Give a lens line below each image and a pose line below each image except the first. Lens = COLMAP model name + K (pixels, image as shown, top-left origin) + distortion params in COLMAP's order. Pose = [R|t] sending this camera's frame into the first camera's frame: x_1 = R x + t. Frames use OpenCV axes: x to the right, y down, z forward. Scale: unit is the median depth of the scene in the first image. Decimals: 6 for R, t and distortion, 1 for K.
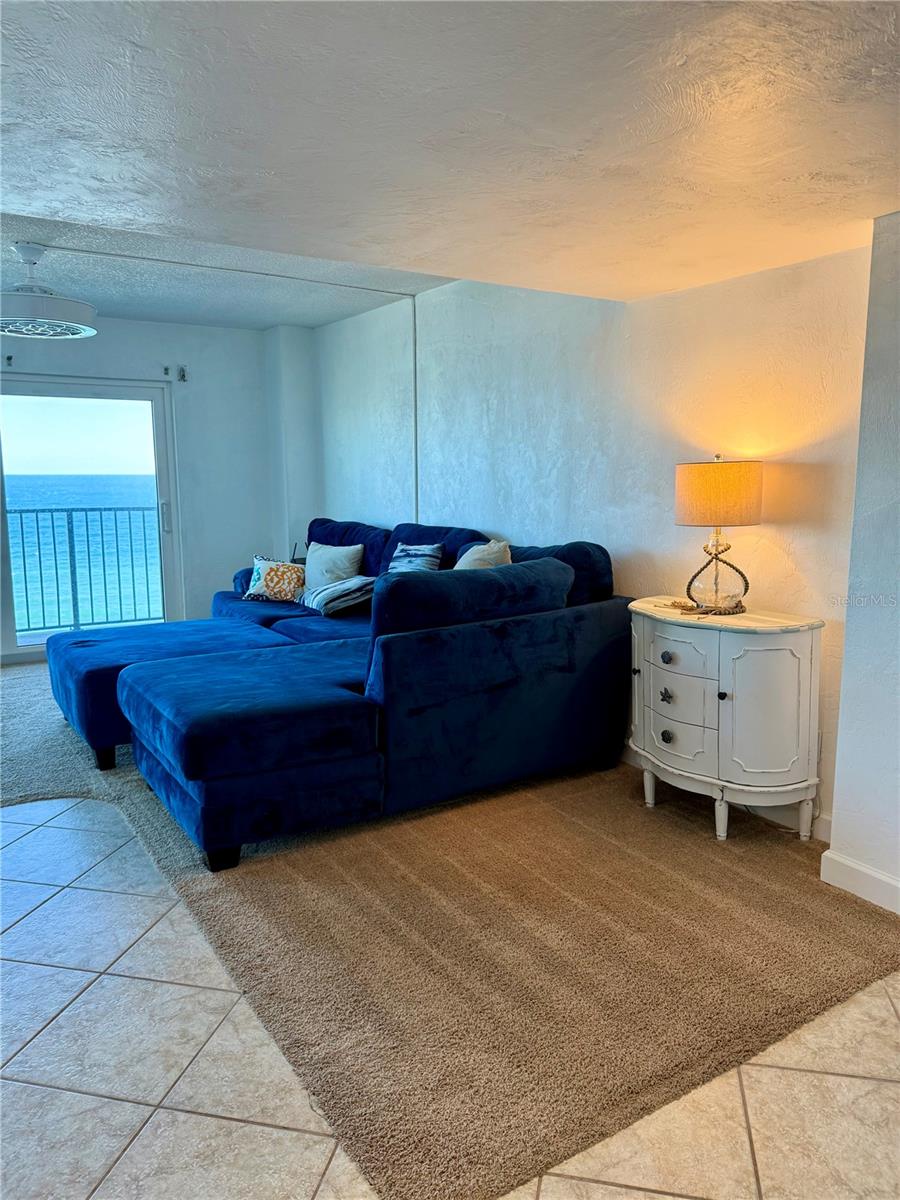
lens RADIAL K [[863.2, 0, 453.5], [0, 863.2, 605.5], [0, 0, 1]] dist [0.004809, -0.001301]
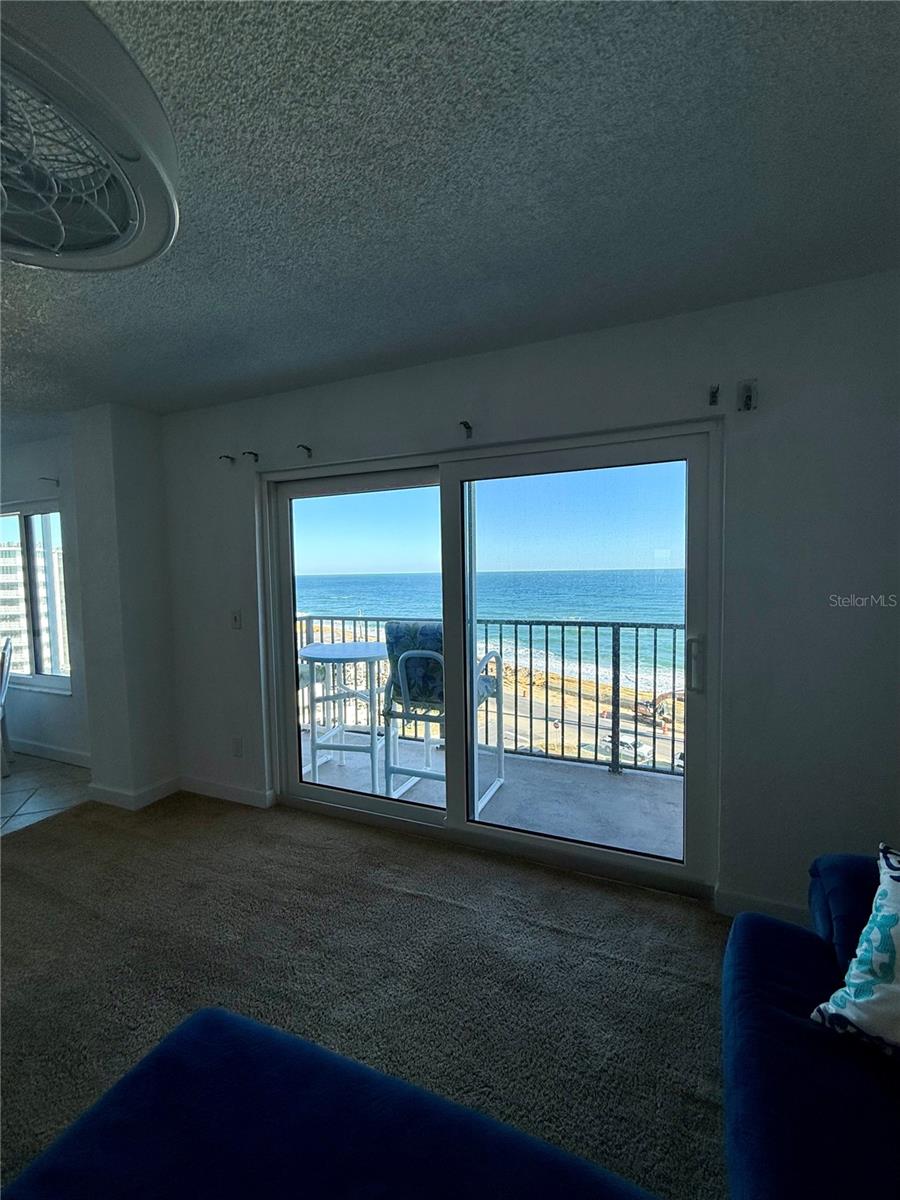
lens RADIAL K [[502.1, 0, 450.0], [0, 502.1, 600.0], [0, 0, 1]] dist [-0.000975, 0.000085]
pose [[0.542490, 0.038905, -0.839161, -0.185485], [-0.114801, 0.992989, -0.028178, -0.142741], [0.832181, 0.111623, 0.543153, 0.848413]]
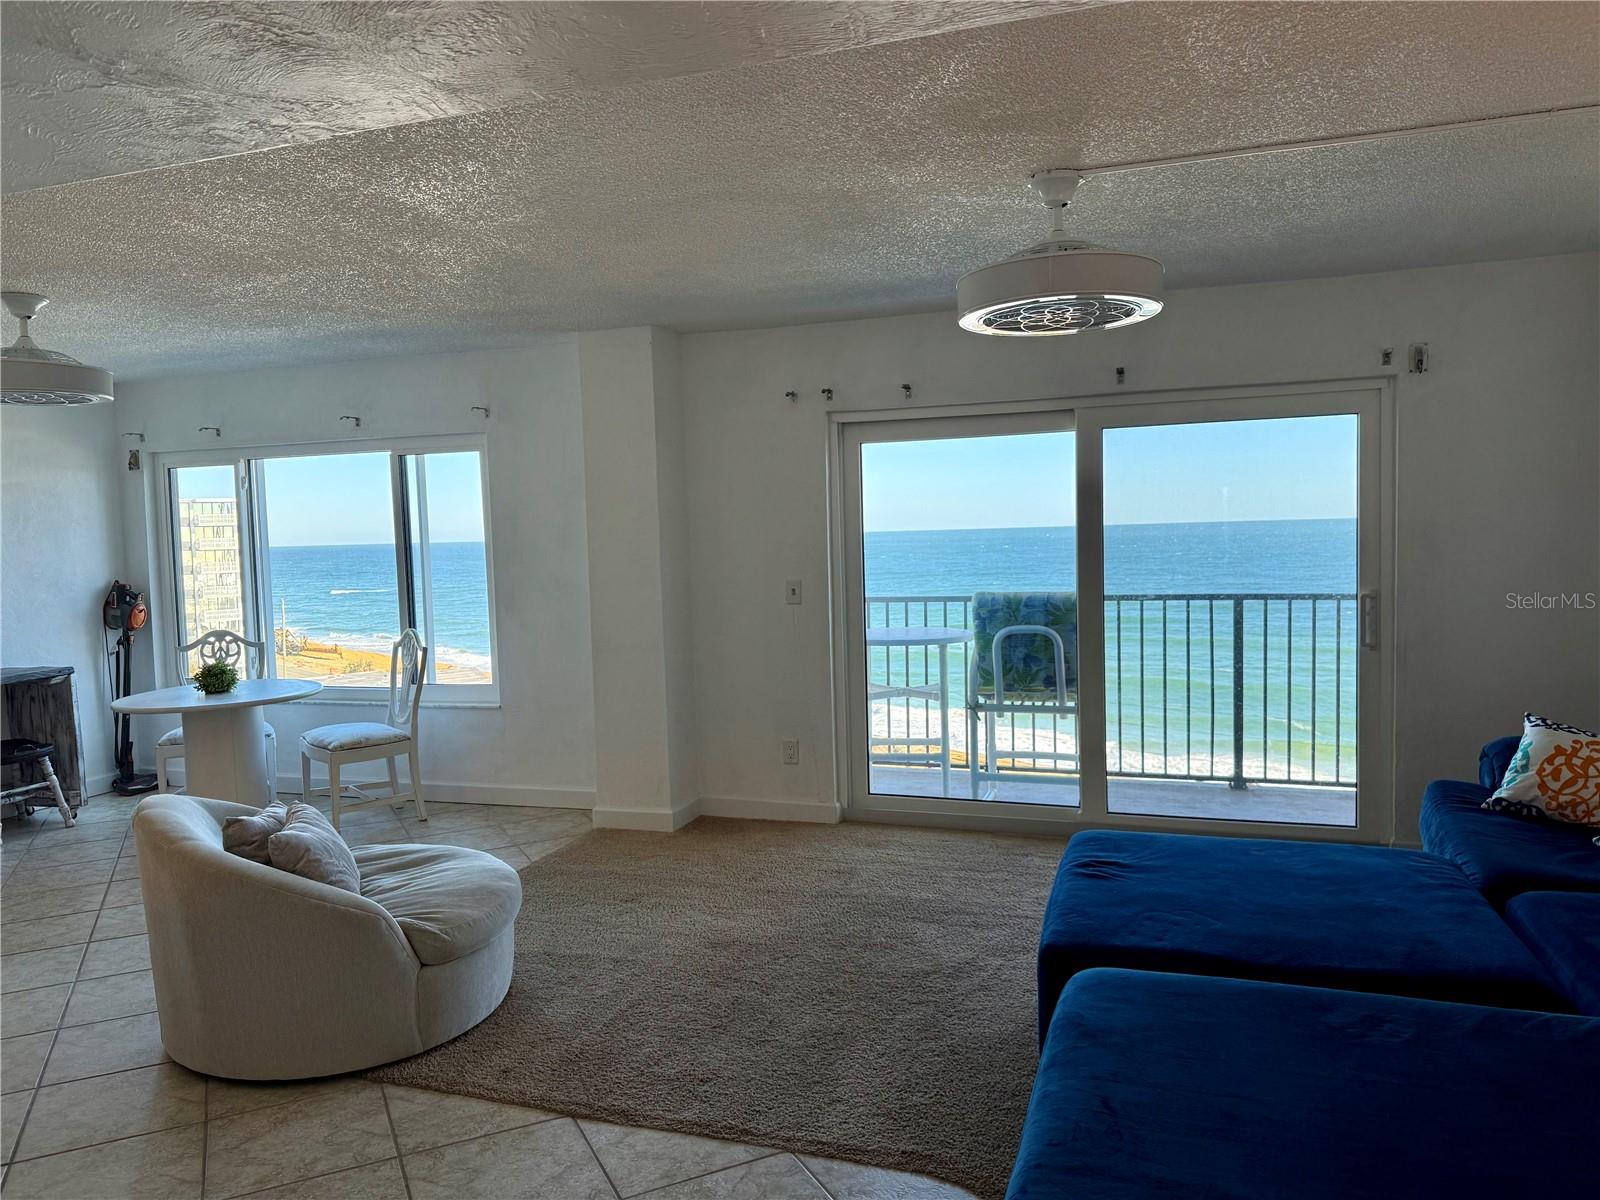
lens RADIAL K [[1109.2, 0, 789.3], [0, 1109.2, 600.8], [0, 0, 1]] dist [0.068479, -0.095361]
pose [[0.603162, 0.034820, -0.796859, 0.016893], [-0.099056, 0.994583, -0.031518, -0.067939], [0.791444, 0.097944, 0.603343, 0.336513]]
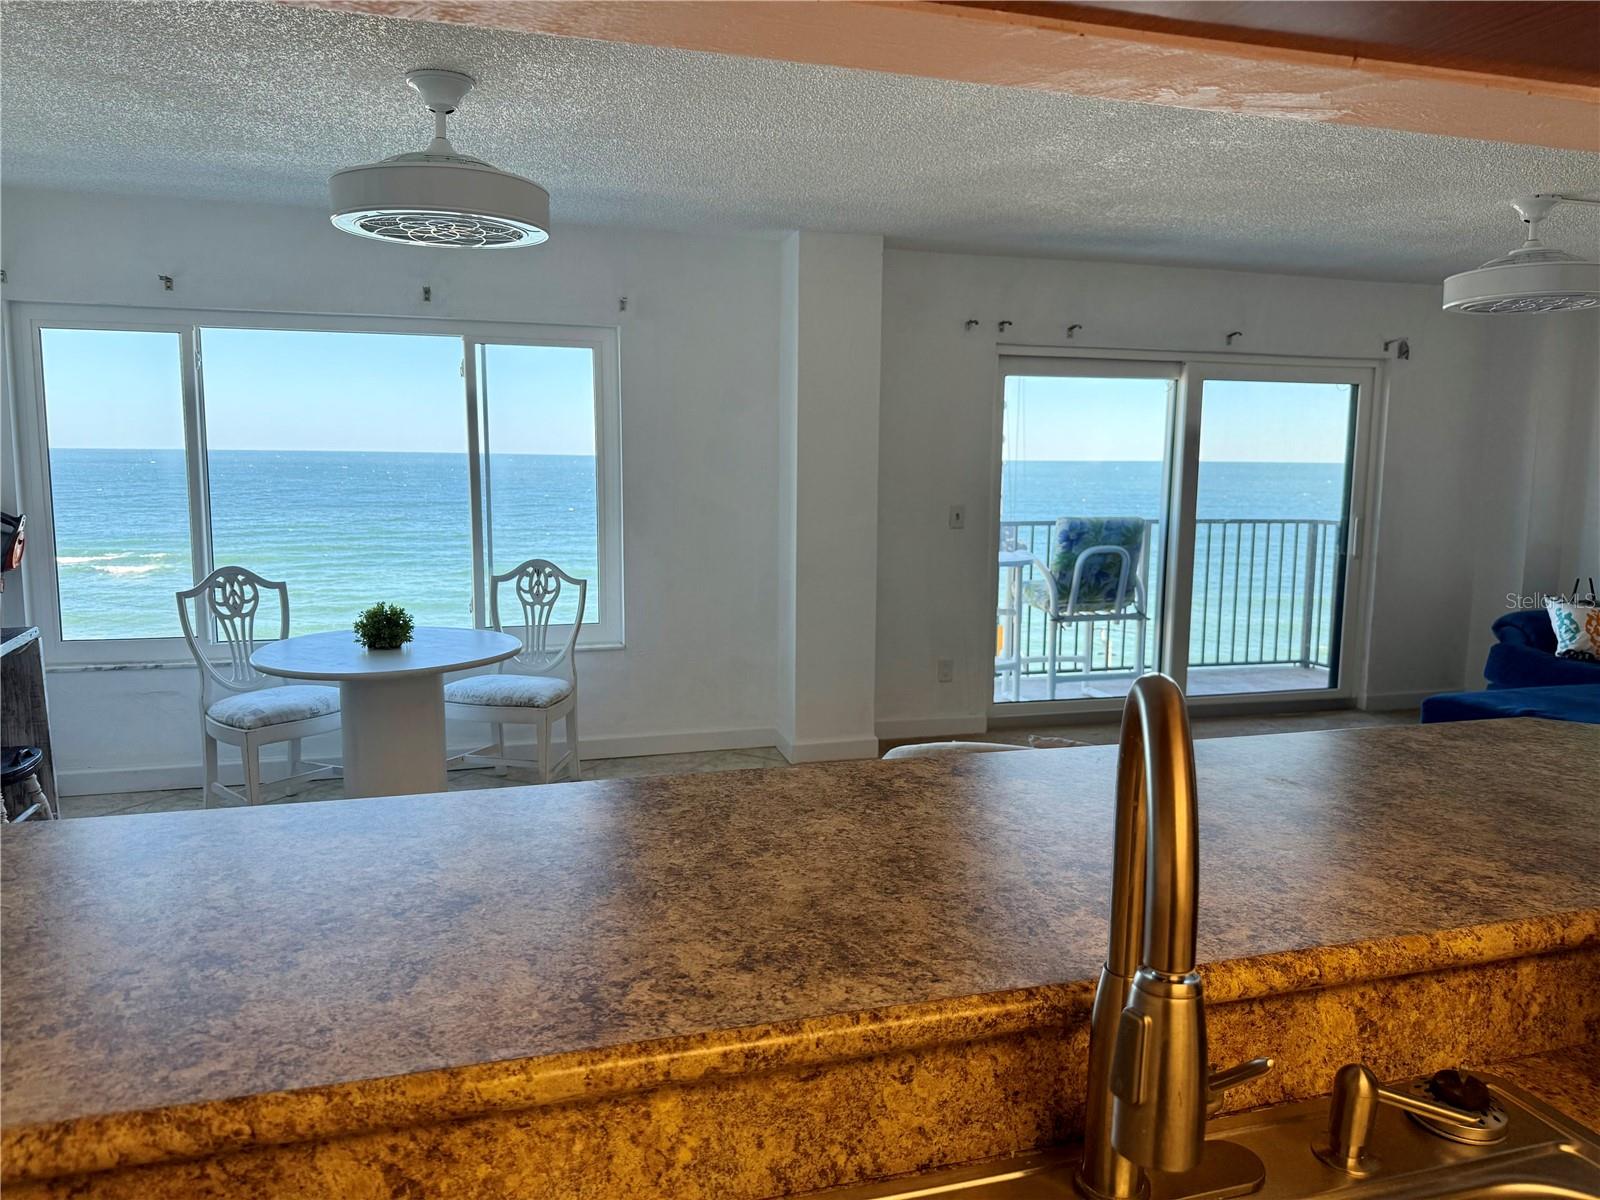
lens RADIAL K [[1117.7, 0, 791.5], [0, 1117.7, 601.2], [0, 0, 1]] dist [0.063626, -0.106548]
pose [[0.953576, 0.049781, -0.297009, -0.628739], [-0.058287, 0.998103, -0.019849, 0.003136], [0.295457, 0.036239, 0.954669, -0.111884]]
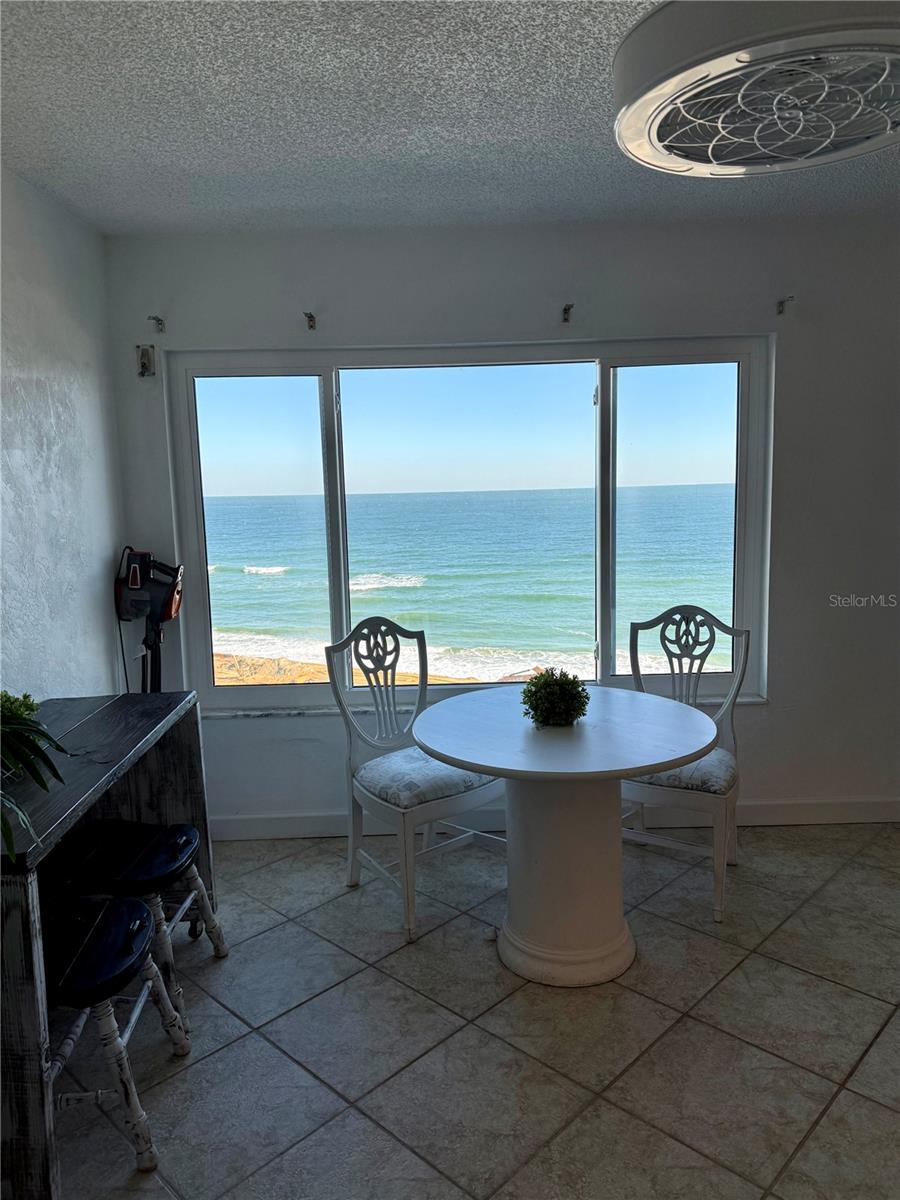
lens RADIAL K [[831.9, 0, 450.0], [0, 831.9, 600.0], [0, 0, 1]] dist [0.068479, -0.095361]
pose [[0.834333, 0.055823, -0.548428, -0.917653], [-0.063498, 0.997970, 0.004981, -0.033886], [0.547592, 0.030668, 0.836183, 0.108099]]
